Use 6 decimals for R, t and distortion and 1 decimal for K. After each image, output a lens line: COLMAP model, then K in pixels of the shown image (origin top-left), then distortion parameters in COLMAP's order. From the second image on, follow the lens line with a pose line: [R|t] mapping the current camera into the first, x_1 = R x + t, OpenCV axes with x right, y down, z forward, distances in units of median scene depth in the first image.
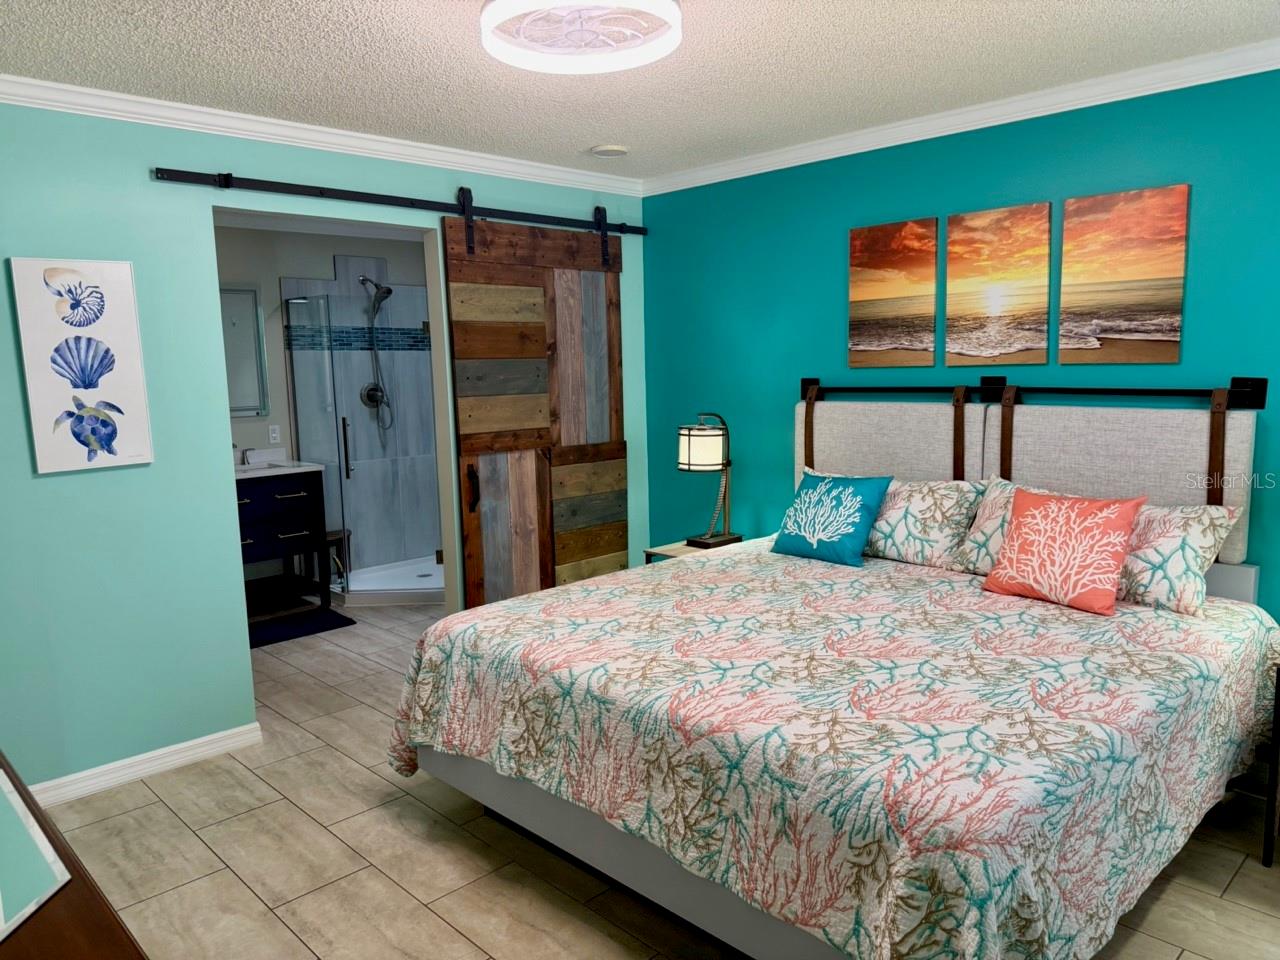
lens RADIAL K [[908.4, 0, 642.8], [0, 908.4, 480.8], [0, 0, 1]] dist [0.096100, -0.123622]
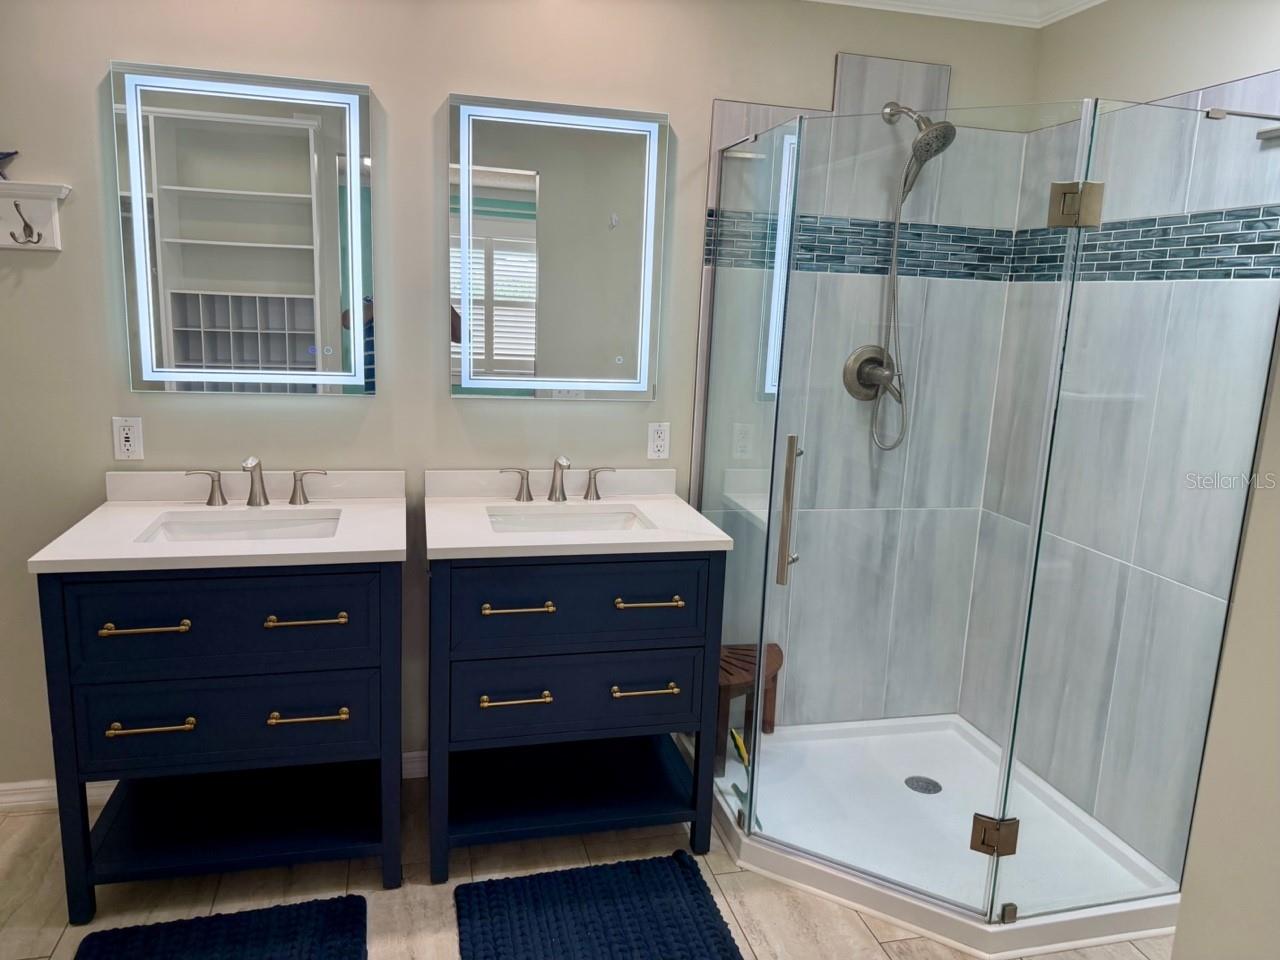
lens RADIAL K [[908.4, 0, 642.8], [0, 908.4, 480.8], [0, 0, 1]] dist [0.096100, -0.123622]
pose [[0.865843, 0.159089, -0.474349, -0.167290], [-0.130751, 0.987100, 0.092395, -0.067521], [0.482929, -0.017978, 0.875475, 0.542213]]
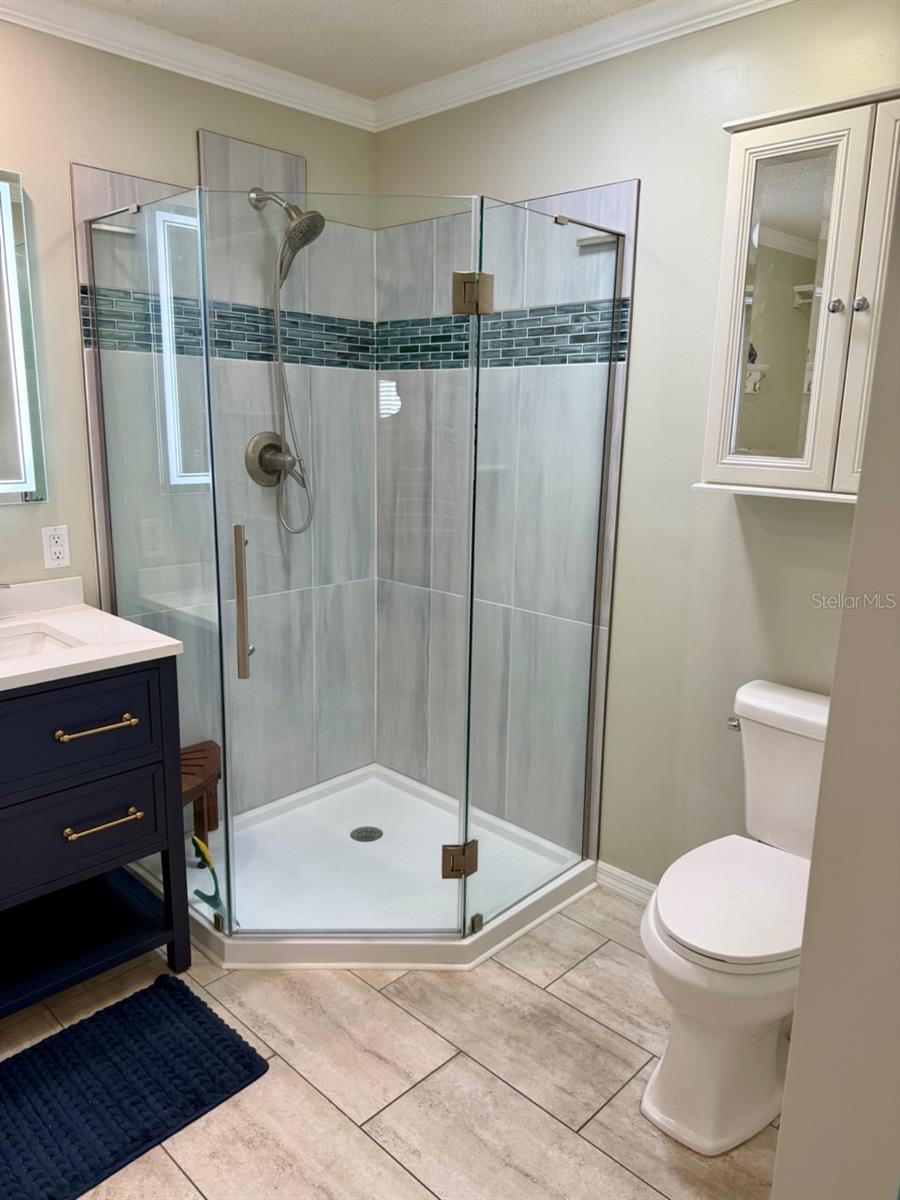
lens RADIAL K [[851.6, 0, 444.7], [0, 851.6, 603.4], [0, 0, 1]] dist [0.096100, -0.123622]
pose [[0.998773, 0.037505, 0.032351, -0.217024], [-0.040235, 0.995278, 0.088331, -0.062240], [-0.028886, -0.089524, 0.995566, 0.553559]]
